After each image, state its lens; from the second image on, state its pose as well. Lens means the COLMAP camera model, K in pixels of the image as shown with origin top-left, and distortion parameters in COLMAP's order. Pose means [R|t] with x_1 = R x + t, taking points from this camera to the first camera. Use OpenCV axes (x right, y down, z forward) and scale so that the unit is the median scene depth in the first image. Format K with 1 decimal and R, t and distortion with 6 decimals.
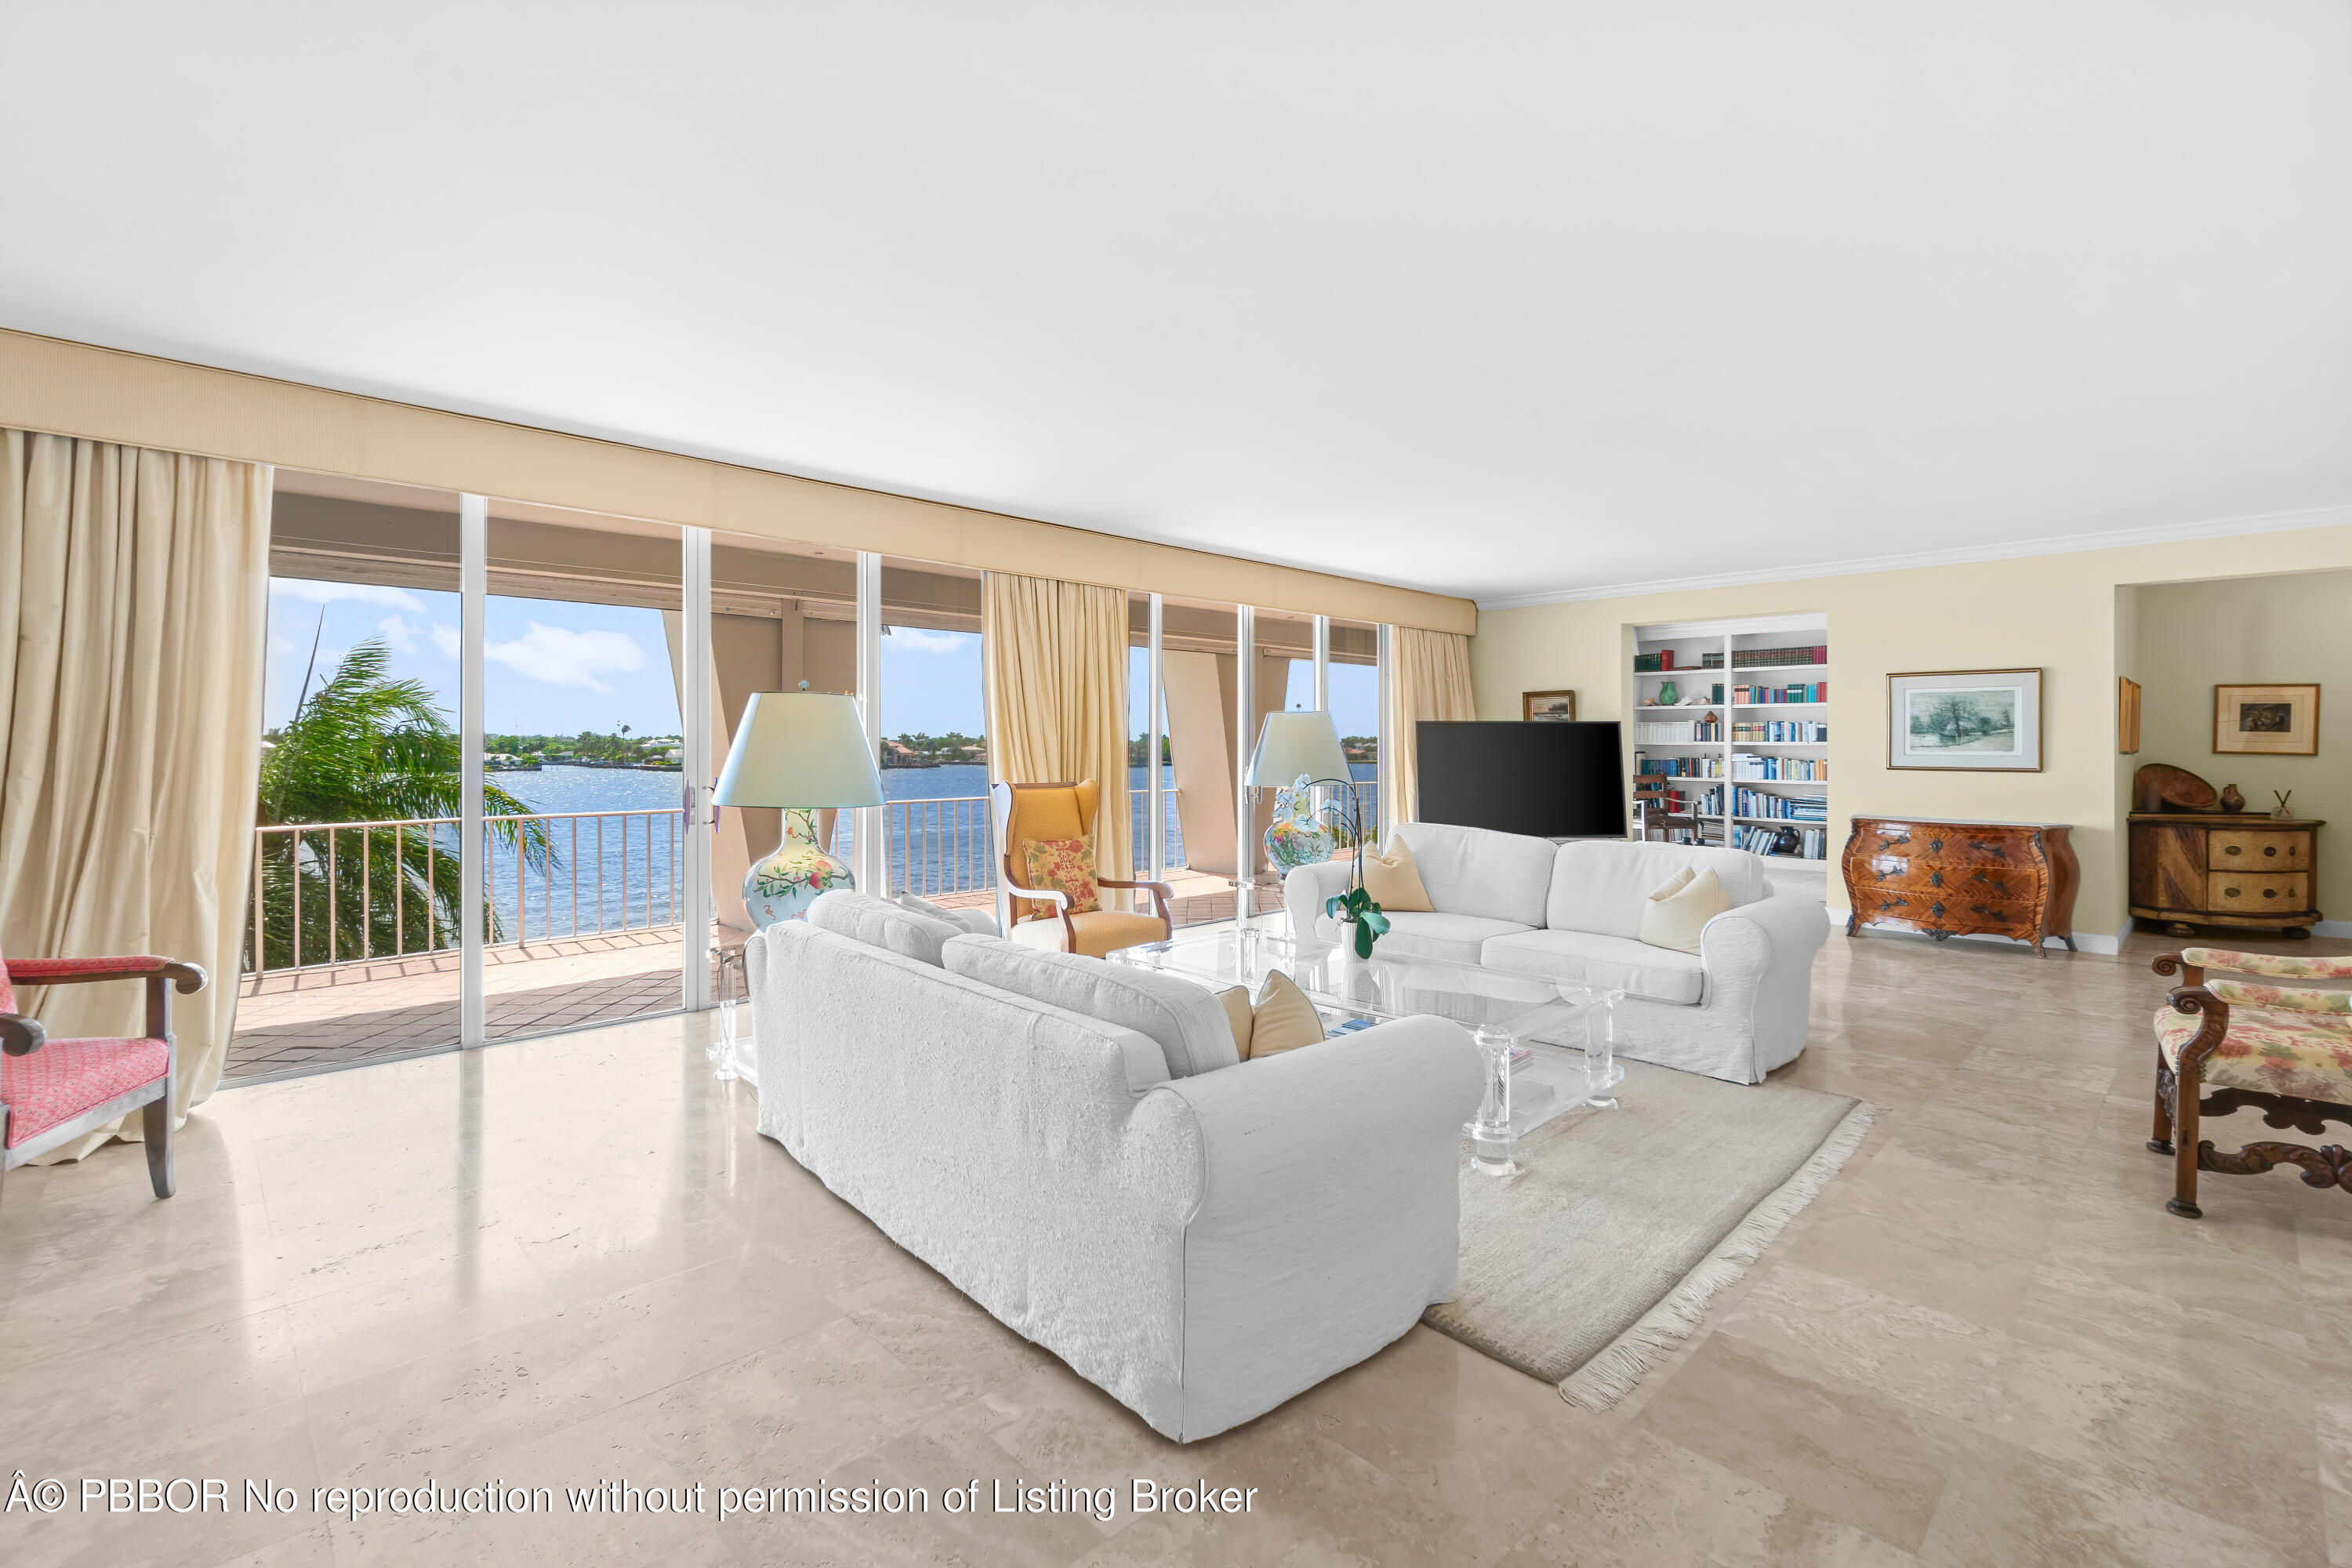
lens RADIAL K [[1022.5, 0, 1173.0], [0, 1022.5, 748.4], [0, 0, 1]] dist [-0.000793, 0.001223]
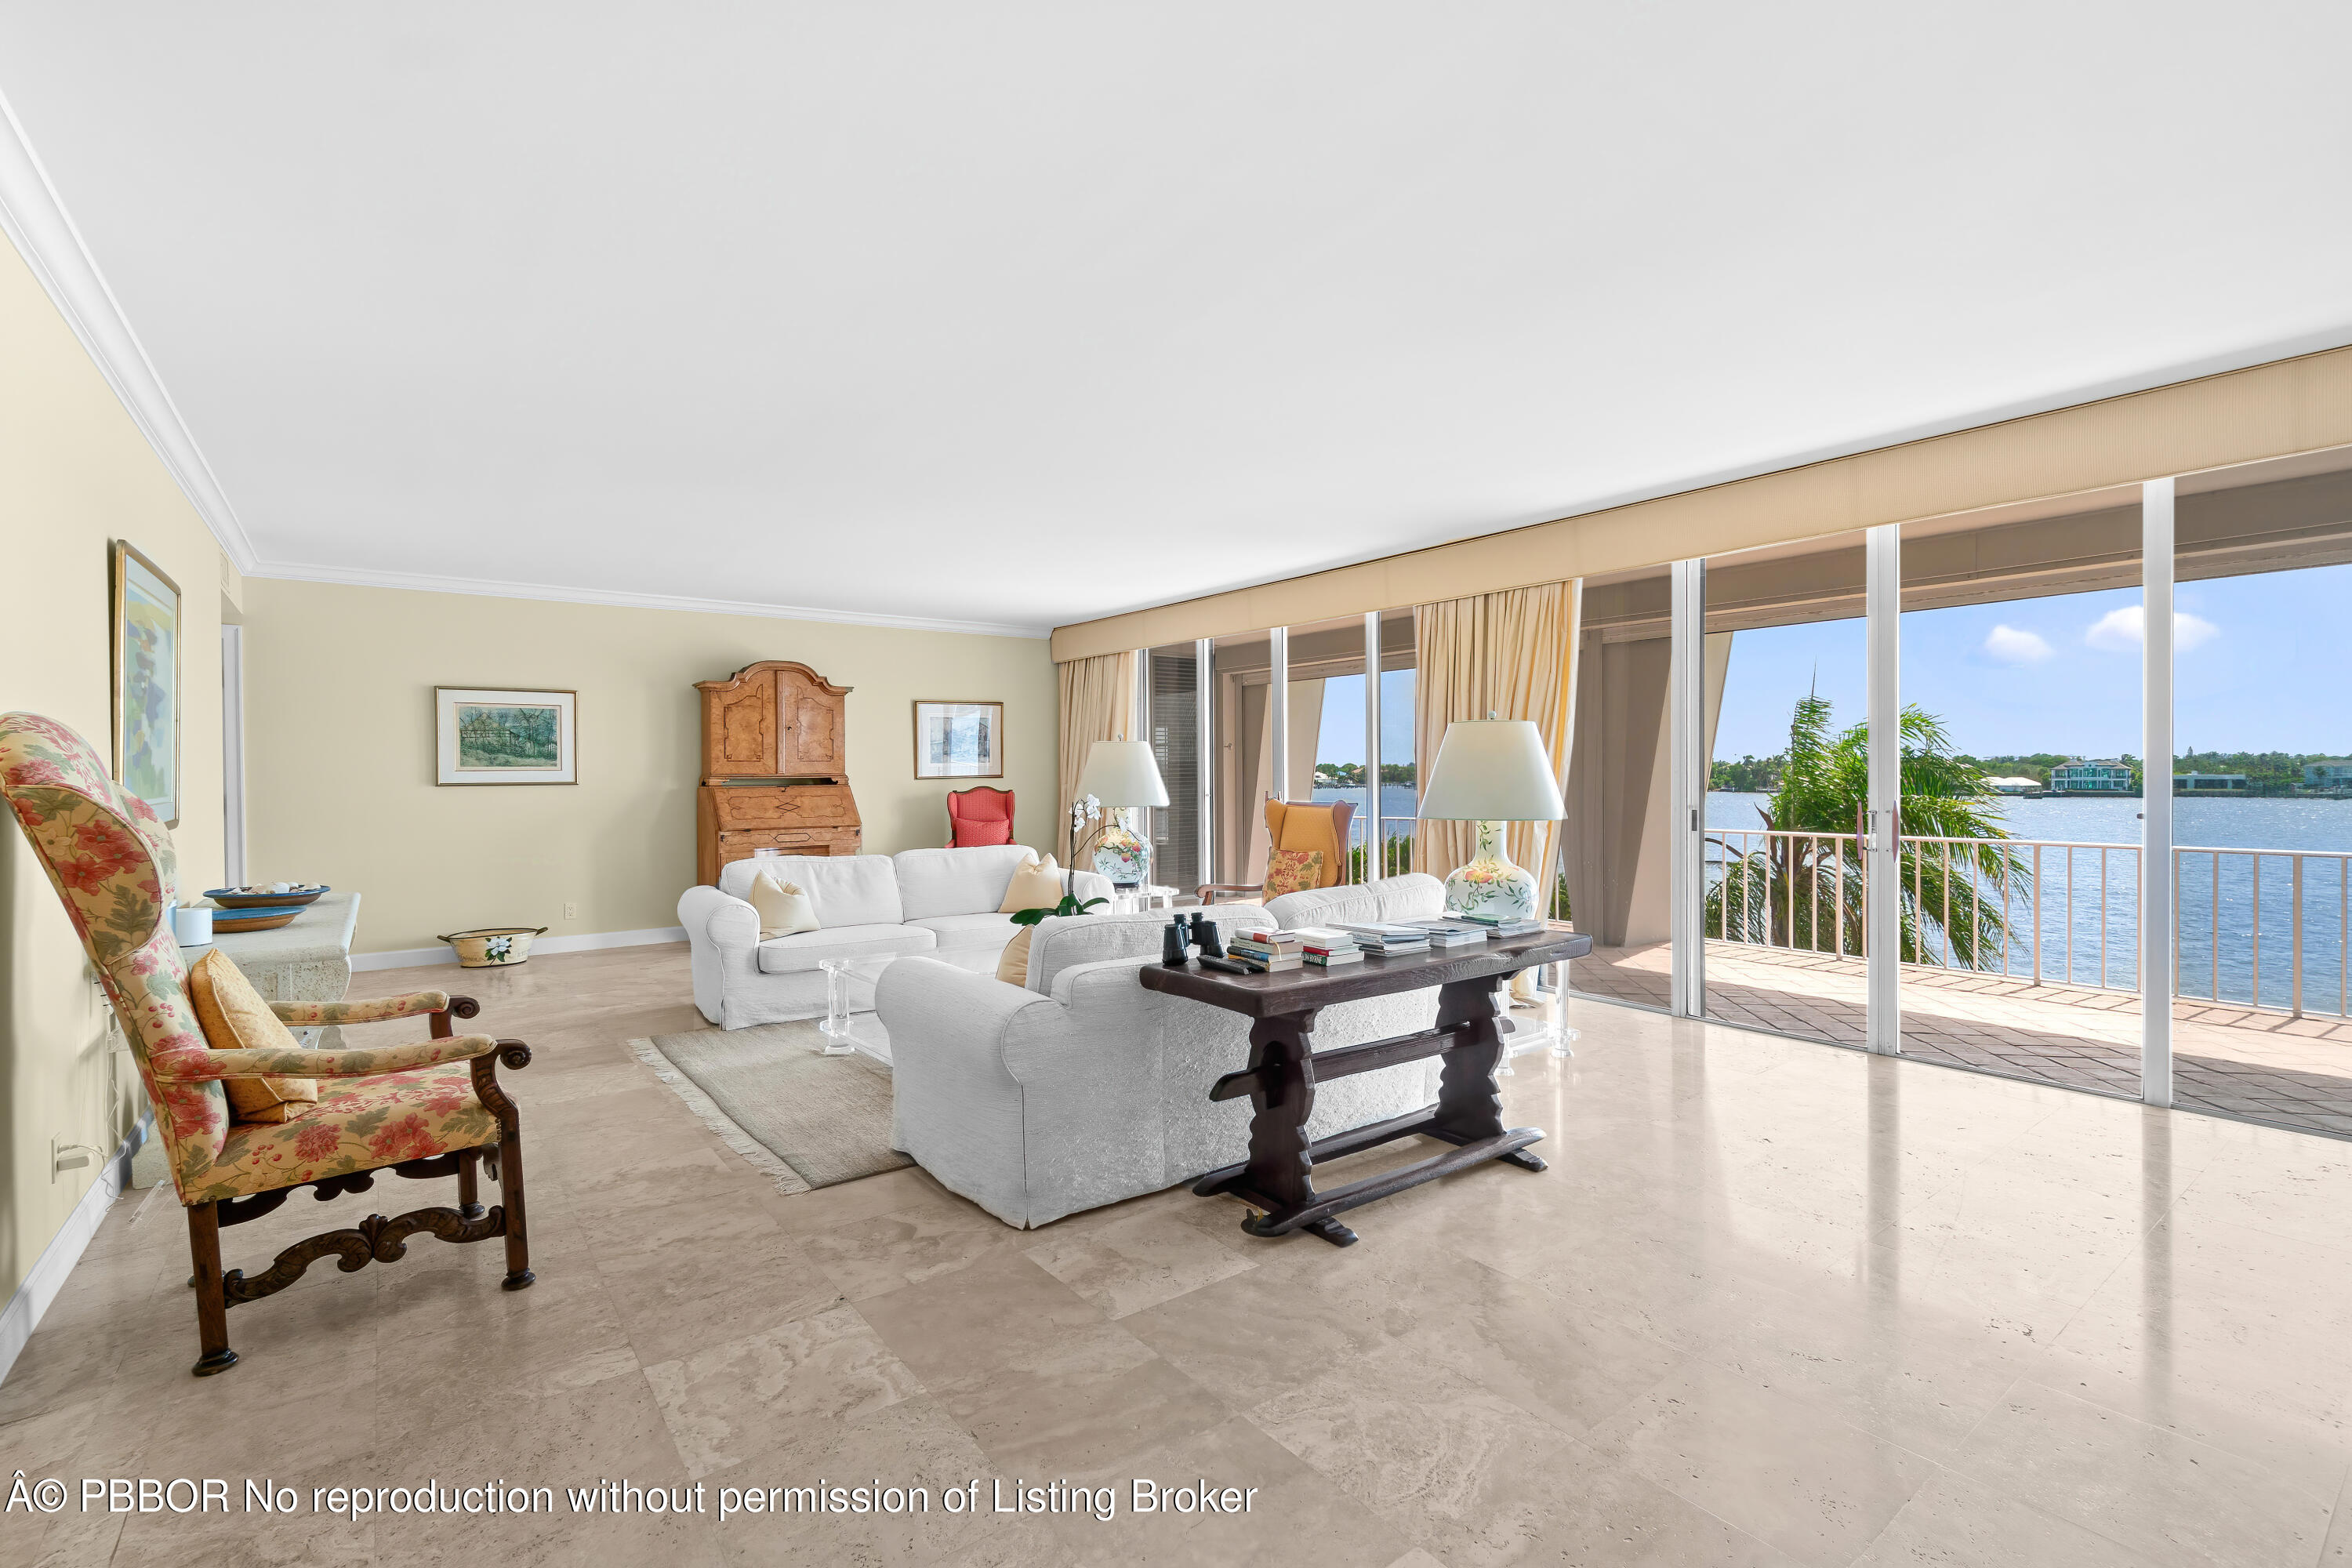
lens RADIAL K [[1007.0, 0, 1176.0], [0, 1007.0, 784.0], [0, 0, 1]] dist [0.003854, 0.000012]
pose [[-0.089349, 0.009366, -0.995956, 0.492042], [0.007321, 0.999935, 0.008747, 0.001206], [0.995973, -0.006509, -0.089412, 0.458337]]
